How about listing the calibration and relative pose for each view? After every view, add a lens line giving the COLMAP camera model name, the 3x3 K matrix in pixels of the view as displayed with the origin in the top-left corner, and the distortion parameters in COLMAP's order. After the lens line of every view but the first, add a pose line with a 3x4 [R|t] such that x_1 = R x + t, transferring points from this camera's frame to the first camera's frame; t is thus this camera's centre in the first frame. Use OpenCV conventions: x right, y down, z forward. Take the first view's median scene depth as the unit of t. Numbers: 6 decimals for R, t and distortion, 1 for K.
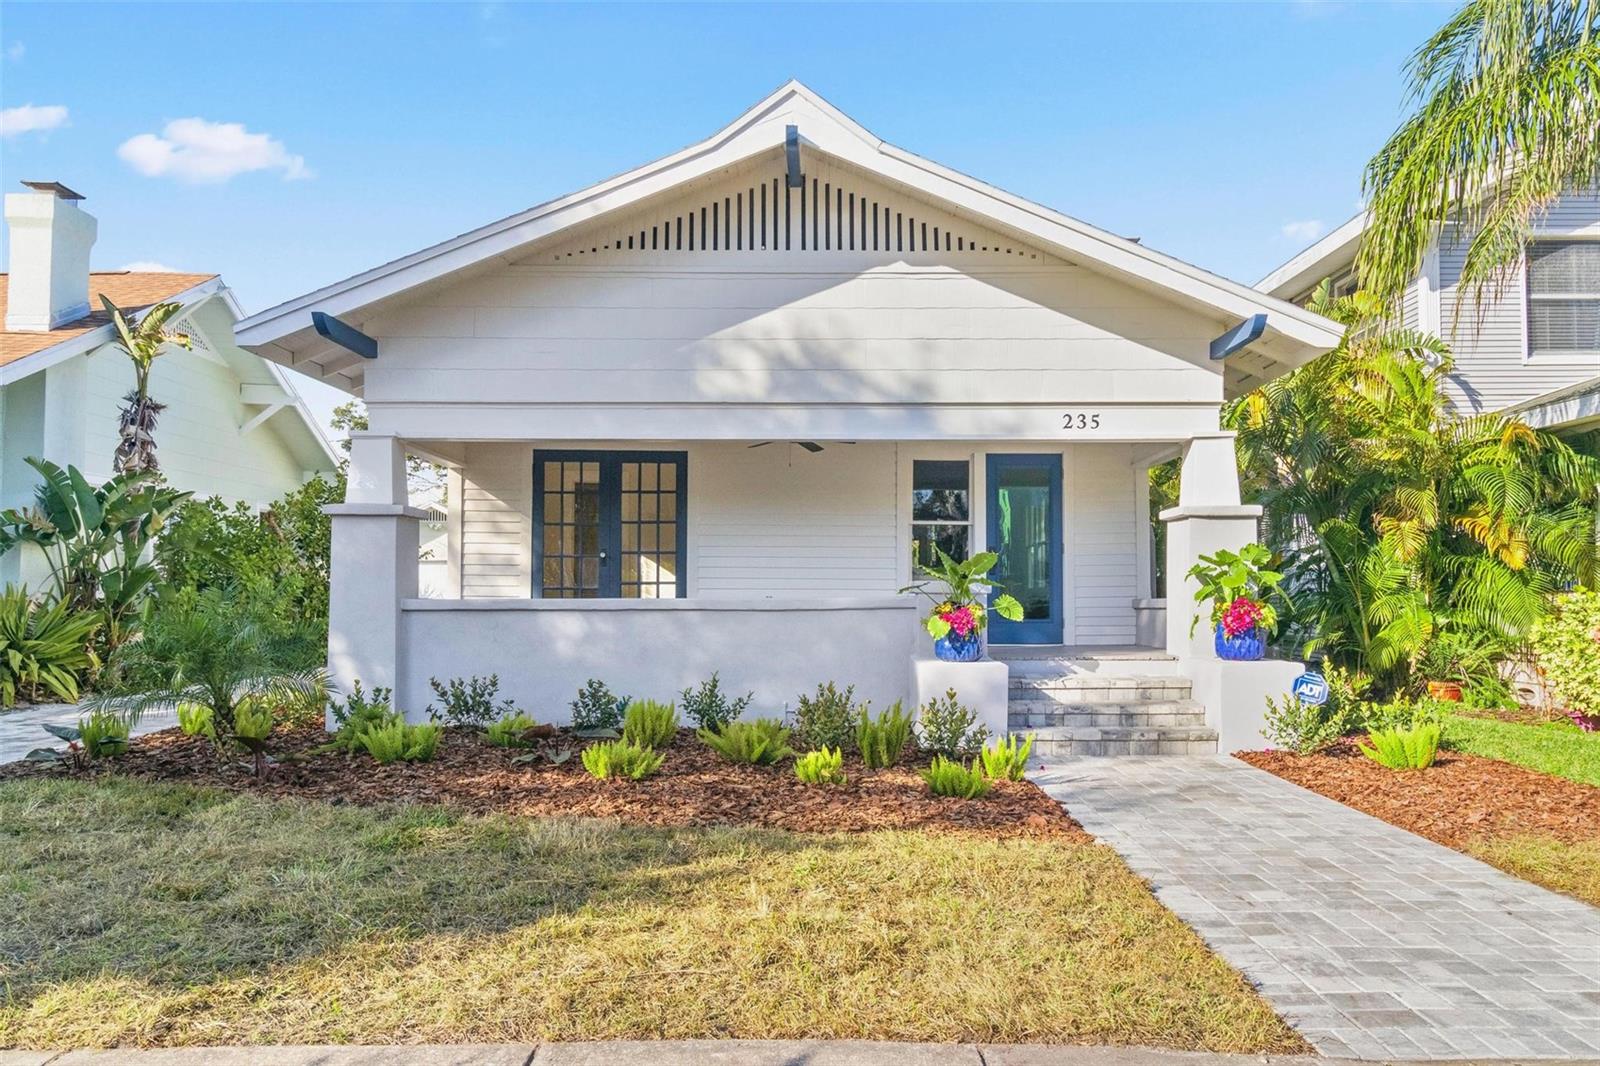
lens RADIAL K [[1153.4, 0, 801.6], [0, 1153.4, 562.9], [0, 0, 1]] dist [0.005969, -0.002934]
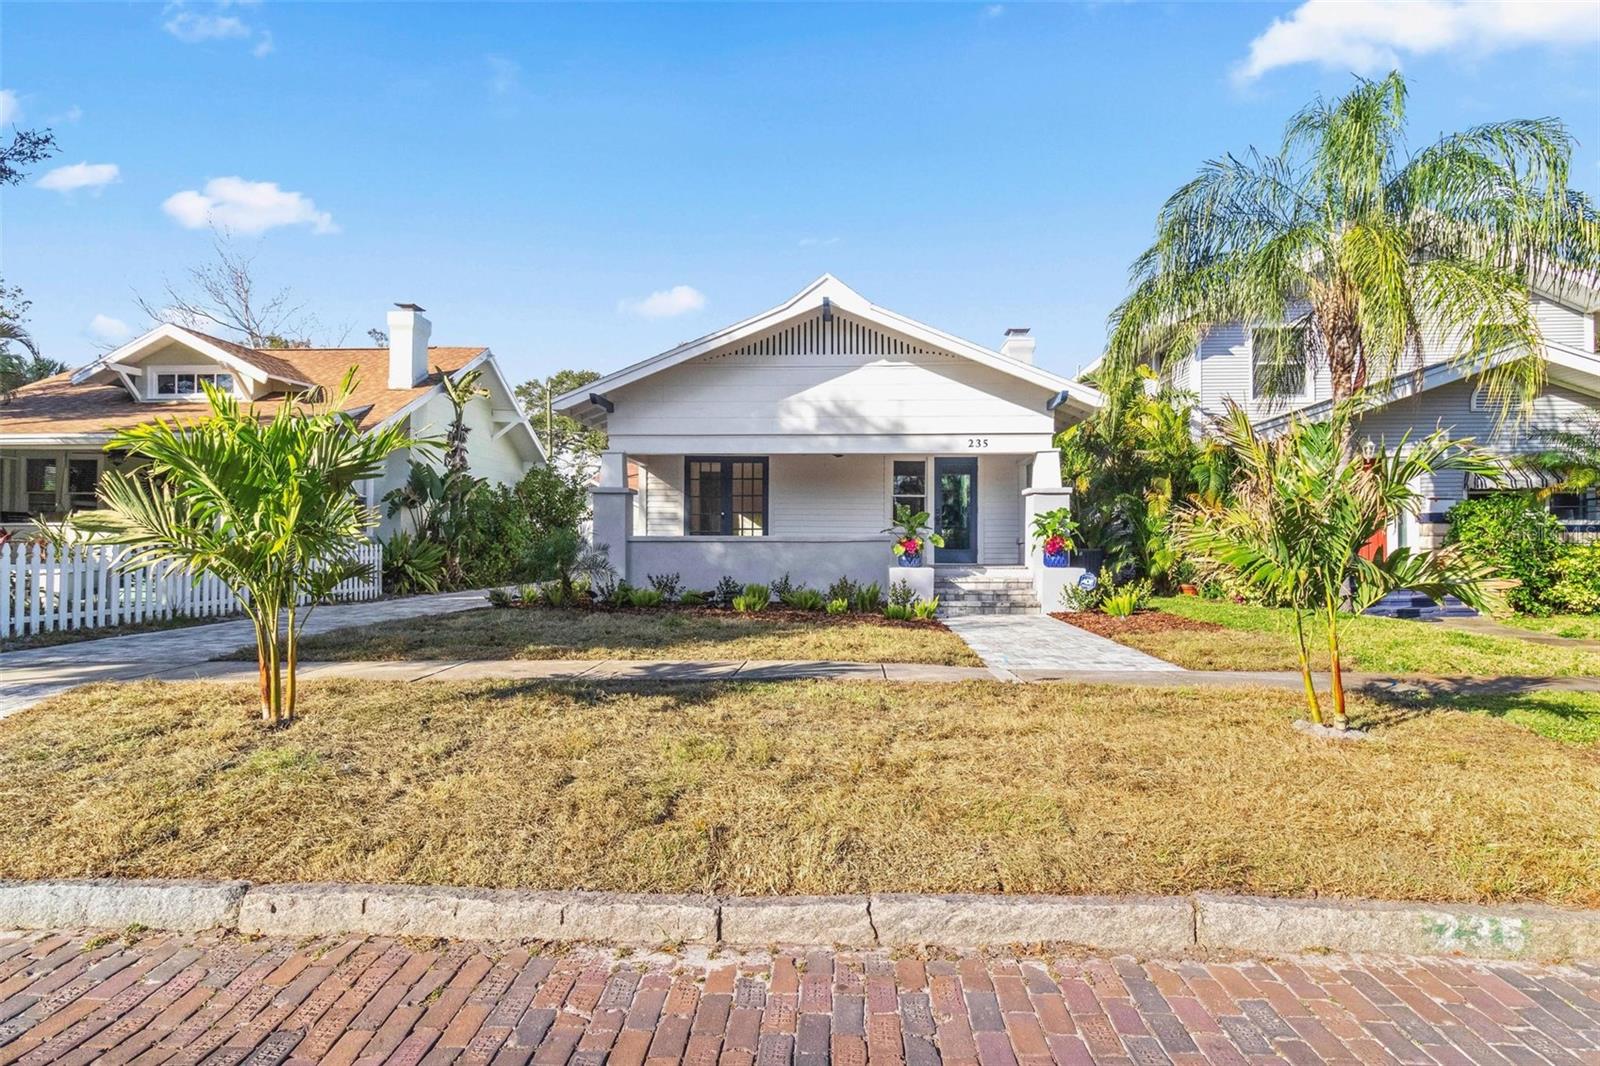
lens RADIAL K [[861.8, 0, 800.0], [0, 861.8, 533.0], [0, 0, 1]] dist [0.002434, 0.000098]
pose [[0.999180, 0.001557, -0.040451, 0.006361], [-0.000963, 0.999892, 0.014695, 0.004752], [0.040470, -0.014644, 0.999073, -0.434783]]
